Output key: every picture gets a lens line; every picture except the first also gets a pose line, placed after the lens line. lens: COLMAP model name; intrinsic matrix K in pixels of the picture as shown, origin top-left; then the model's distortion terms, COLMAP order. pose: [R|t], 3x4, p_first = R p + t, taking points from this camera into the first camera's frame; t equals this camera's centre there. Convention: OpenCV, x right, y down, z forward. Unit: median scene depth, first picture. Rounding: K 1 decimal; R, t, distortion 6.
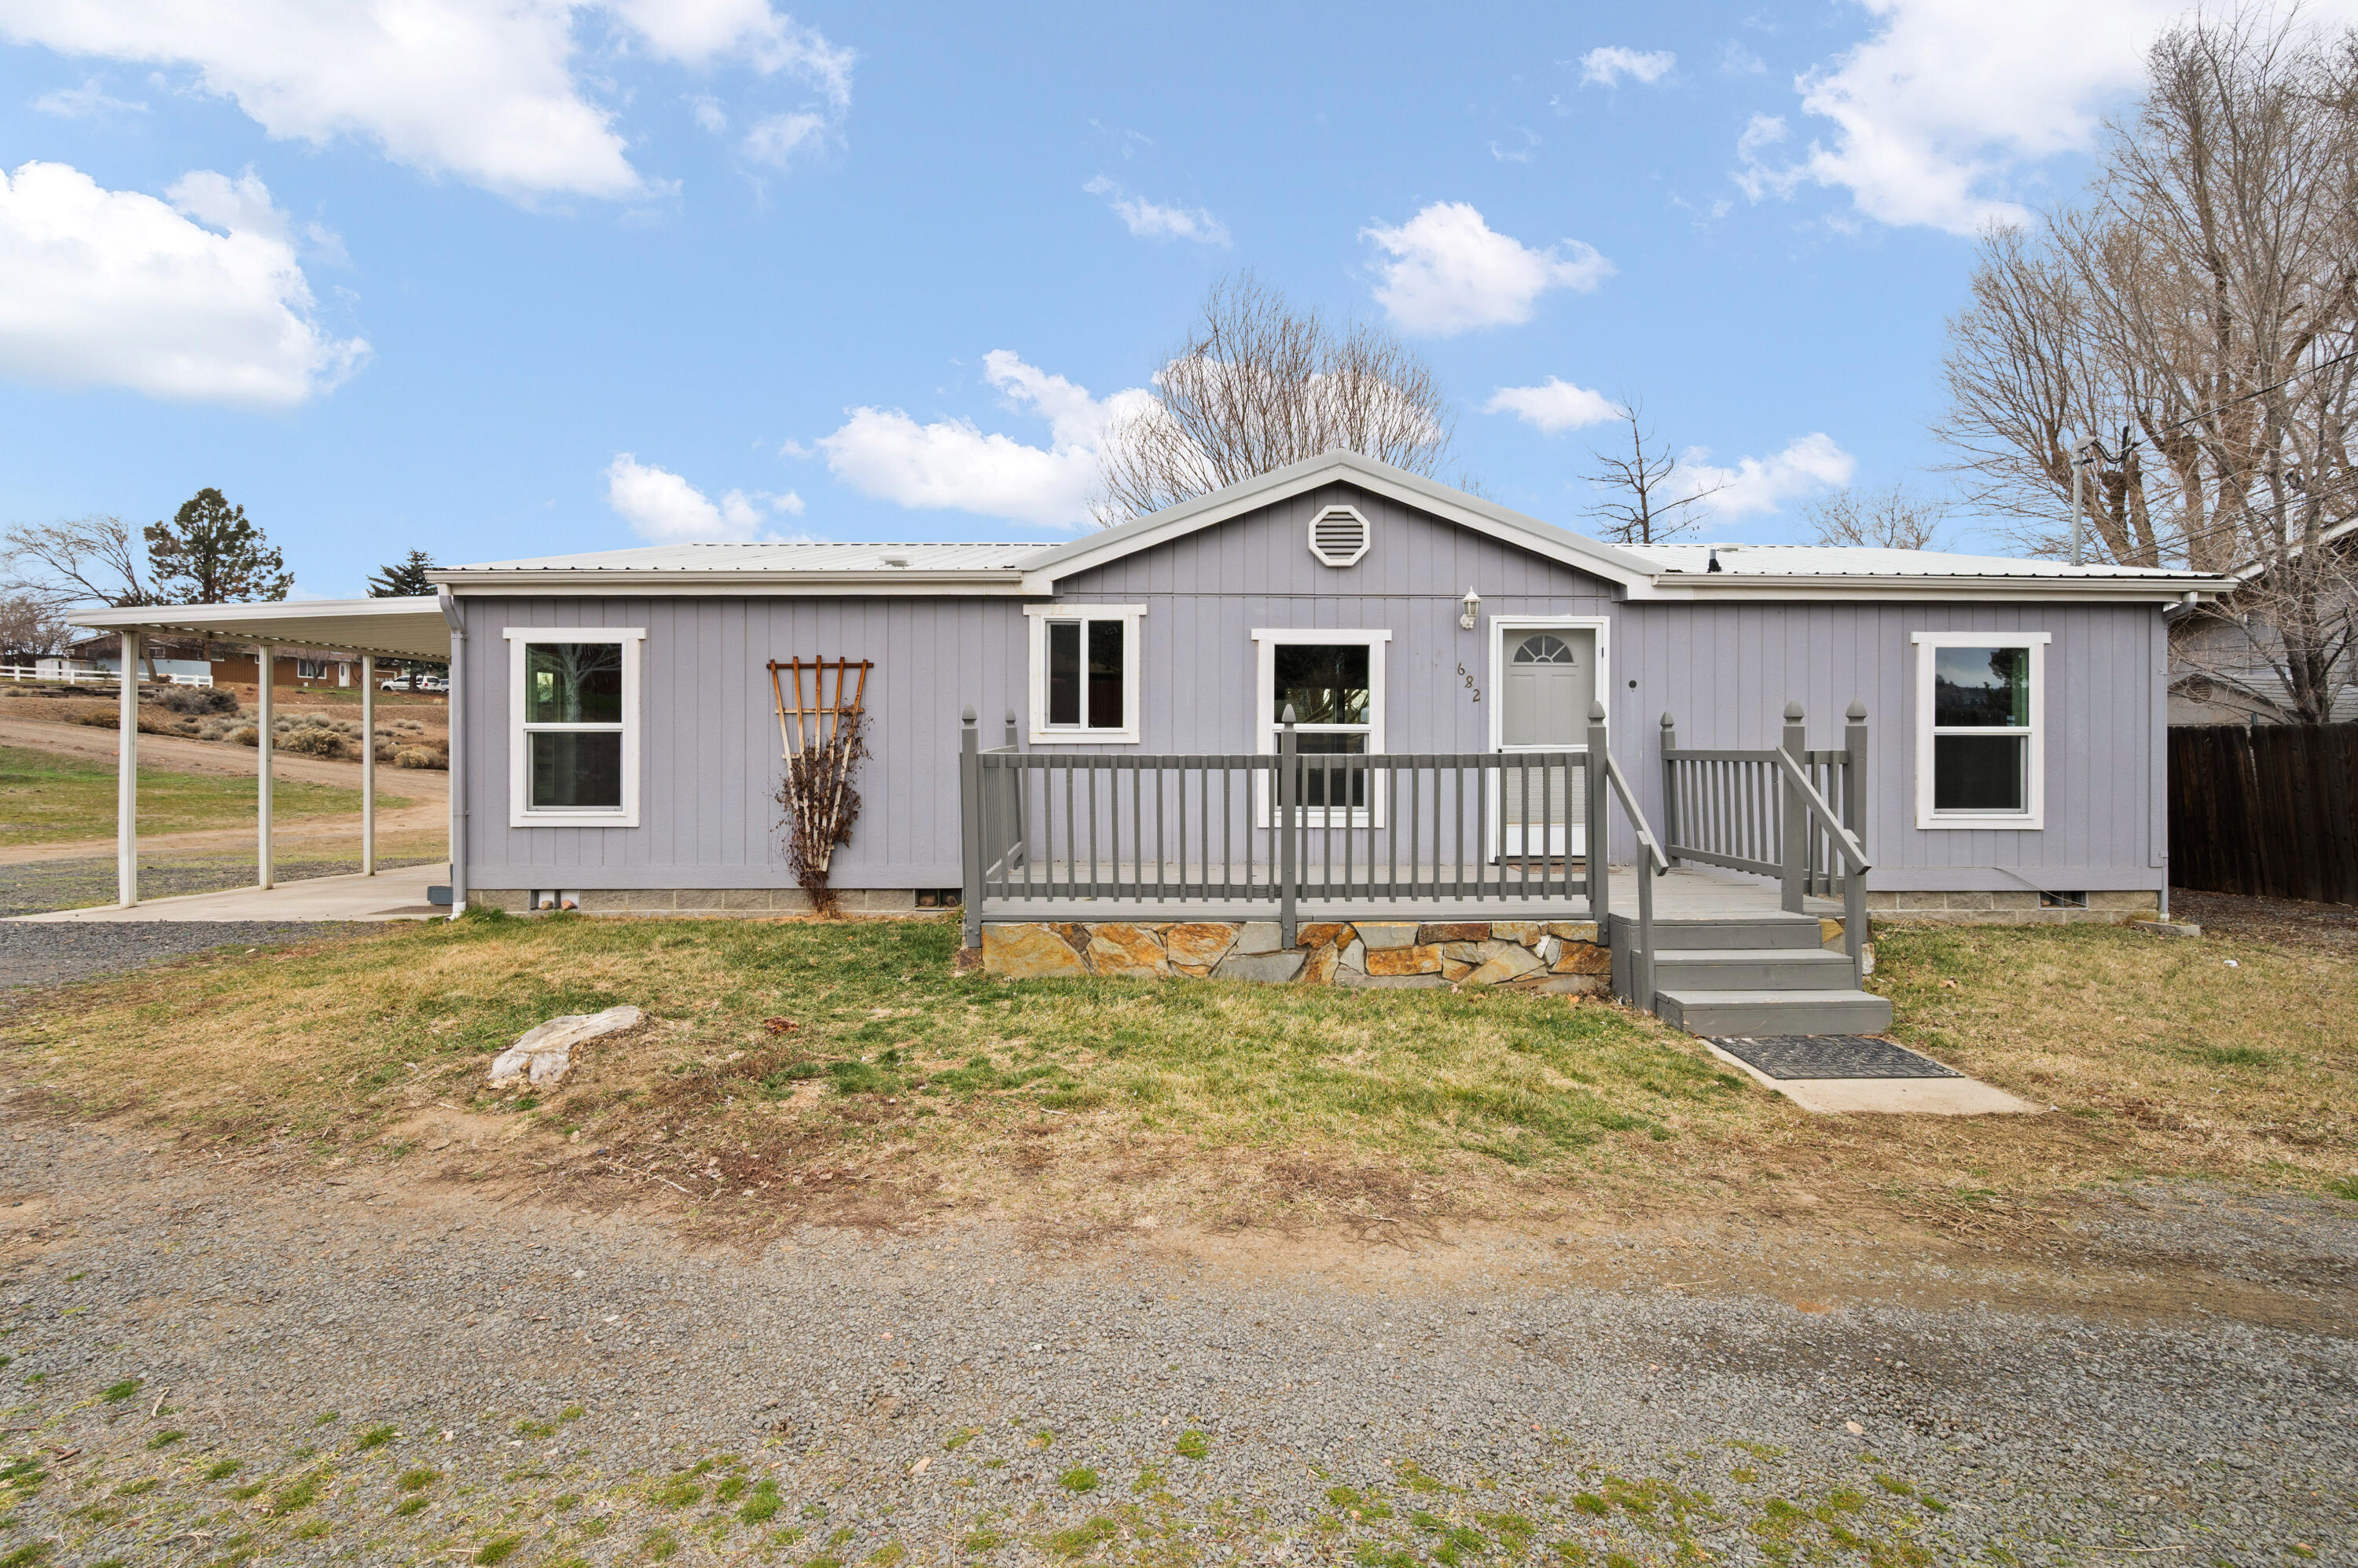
lens RADIAL K [[949.9, 0, 1181.5], [0, 949.9, 761.0], [0, 0, 1]] dist [0.012193, -0.005827]
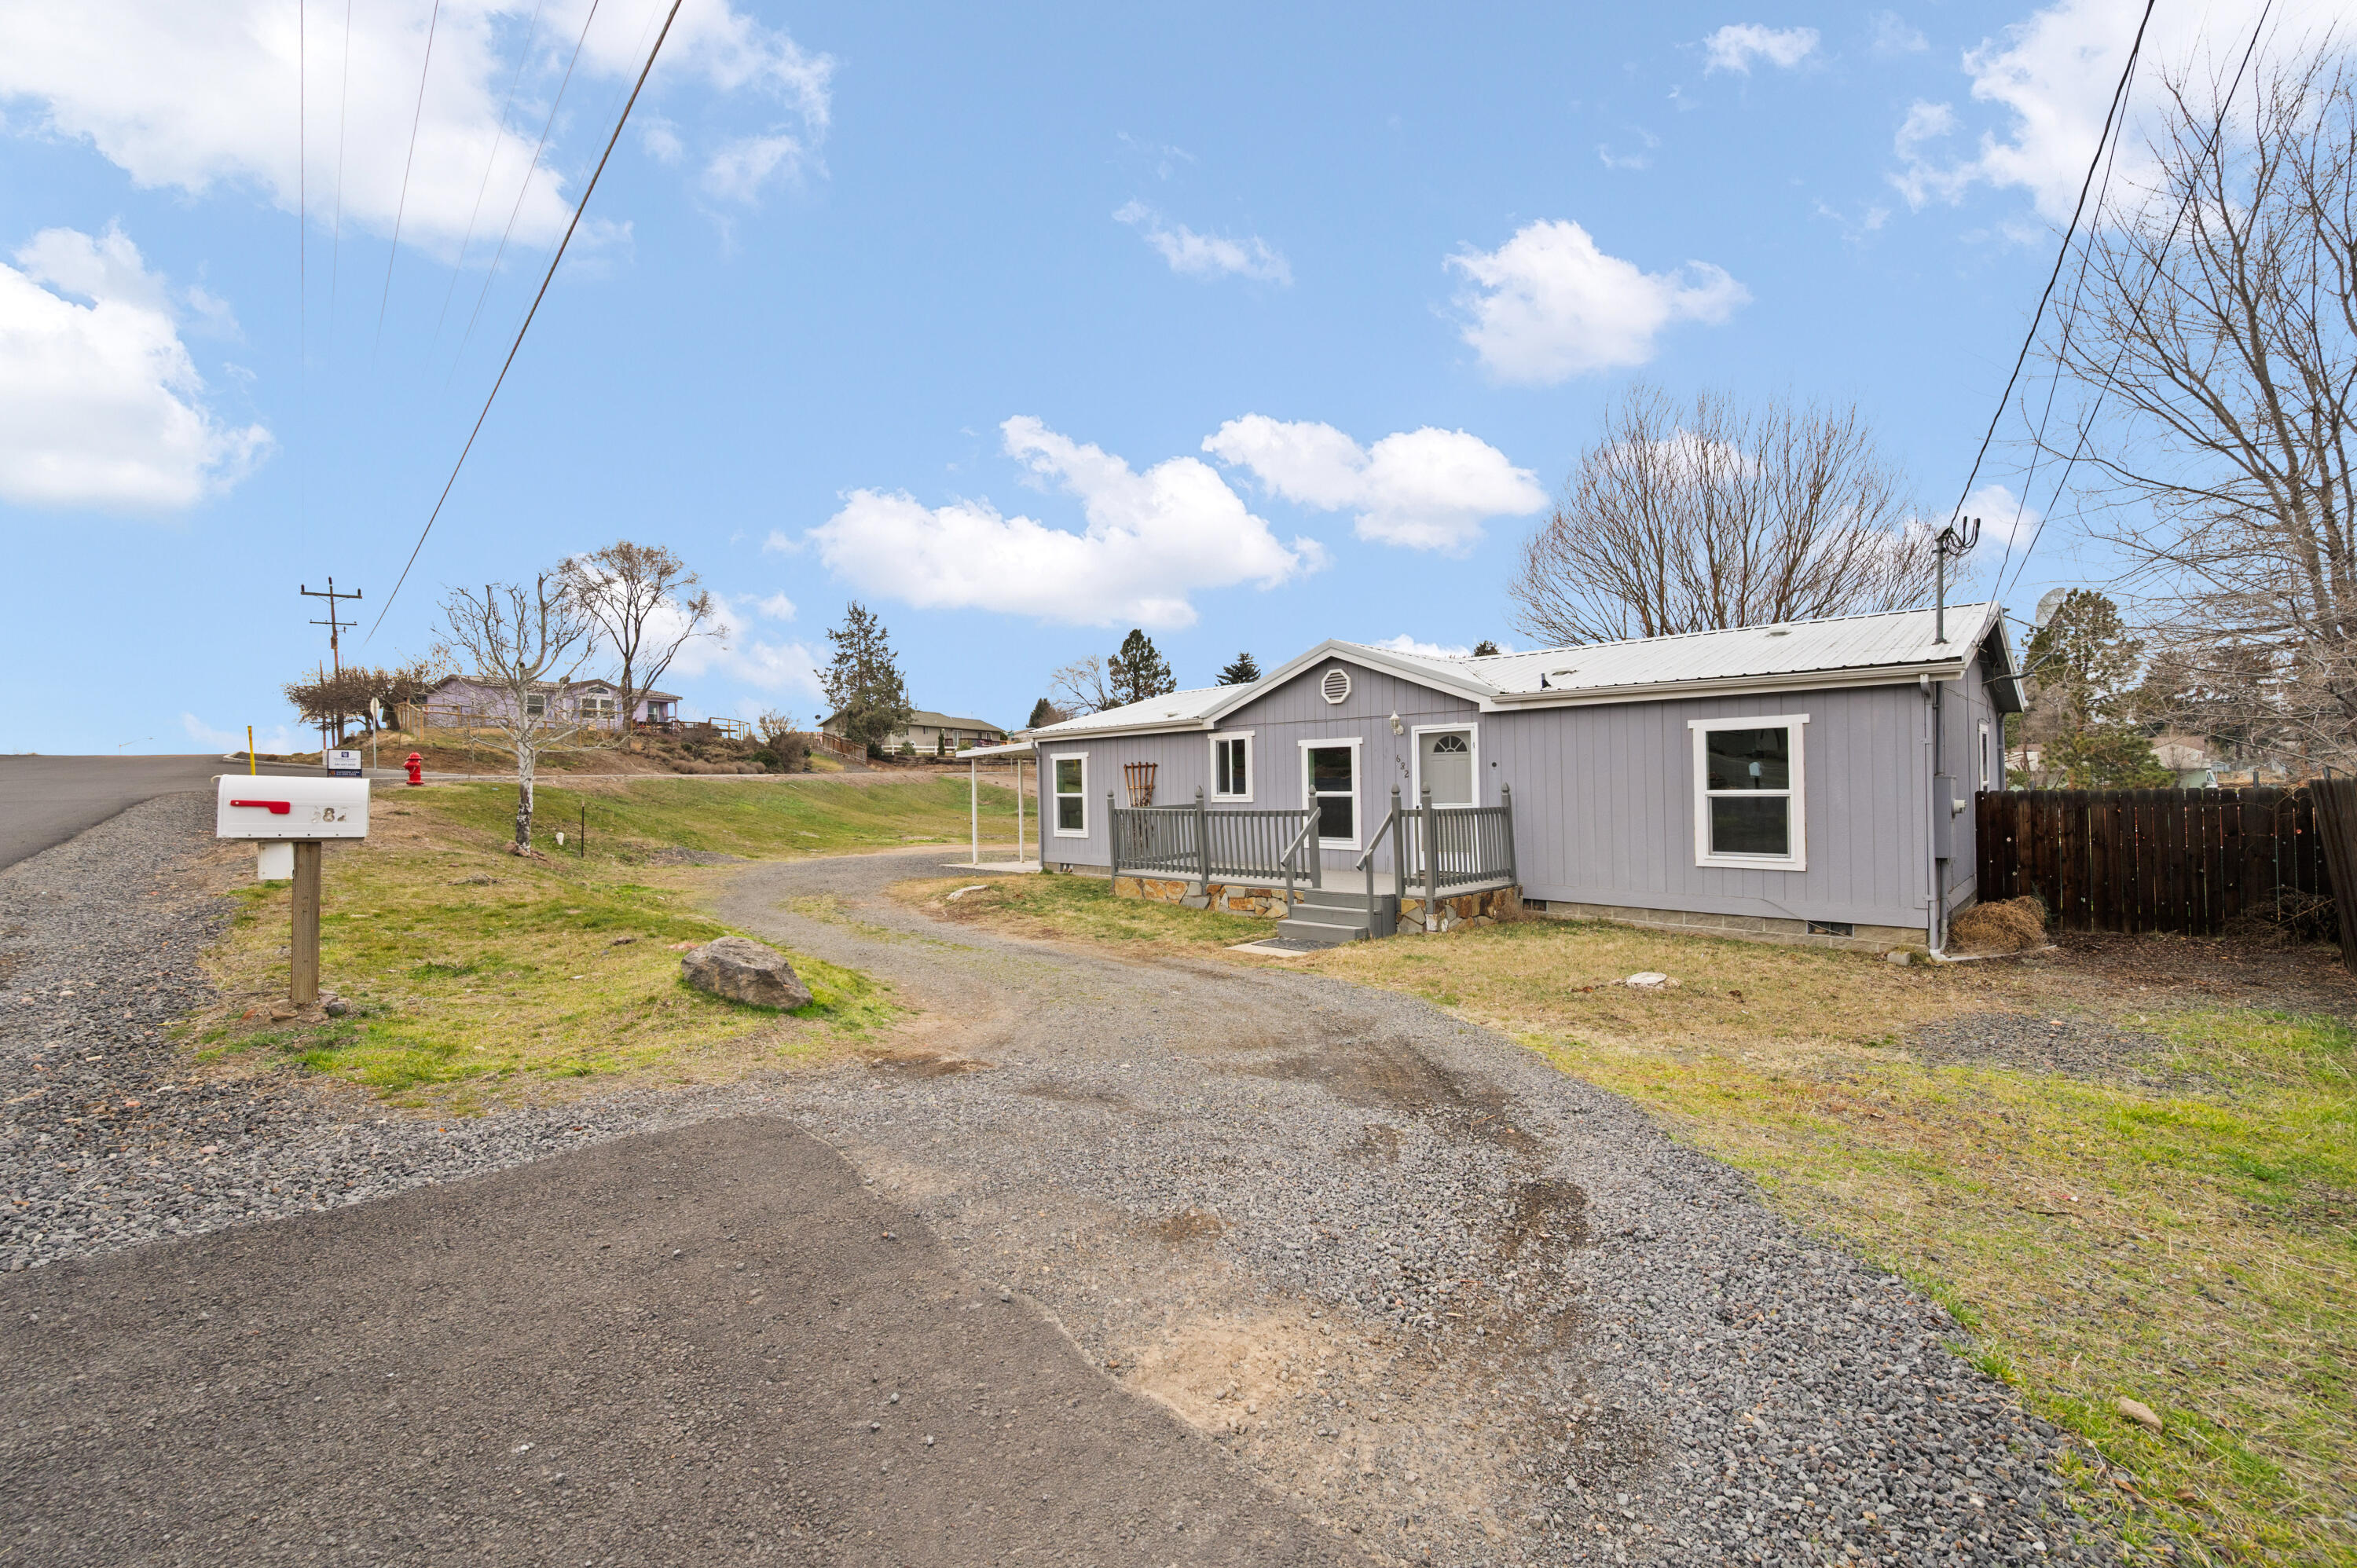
lens RADIAL K [[980.1, 0, 1178.5], [0, 980.1, 784.0], [0, 0, 1]] dist [0.000539, -0.000109]
pose [[0.700492, -0.012776, -0.713546, 1.271448], [-0.001561, 0.999810, -0.019433, -0.016667], [0.713658, 0.014726, 0.700339, -0.502699]]
